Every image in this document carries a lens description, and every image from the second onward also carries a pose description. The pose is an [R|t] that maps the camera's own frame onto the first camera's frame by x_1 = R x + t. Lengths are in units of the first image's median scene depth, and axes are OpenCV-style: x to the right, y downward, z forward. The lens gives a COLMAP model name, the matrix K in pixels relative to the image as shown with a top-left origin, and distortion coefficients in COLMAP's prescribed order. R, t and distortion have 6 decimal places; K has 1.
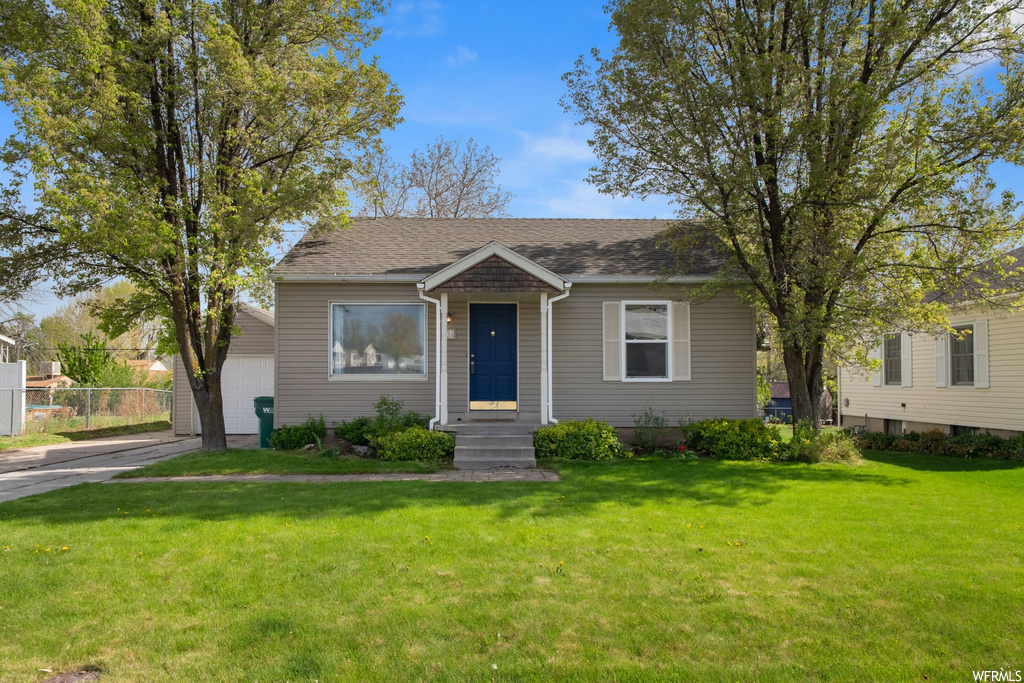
lens RADIAL K [[715.2, 0, 512.0], [0, 715.2, 341.5], [0, 0, 1]] dist [-0.177706, -0.000140]
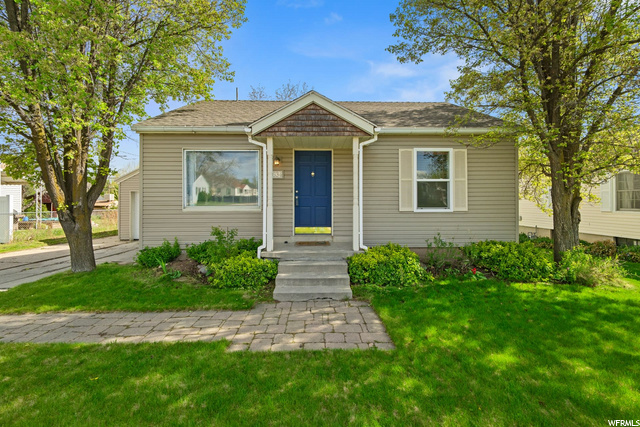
lens RADIAL K [[271.9, 0, 320.6], [0, 271.9, 201.3], [0, 0, 1]] dist [0.000488, 0.000097]
pose [[0.999918, 0.000208, -0.012817, -0.006905], [0.000581, 0.998104, 0.061545, 0.008113], [0.012806, -0.061547, 0.998022, 0.551688]]
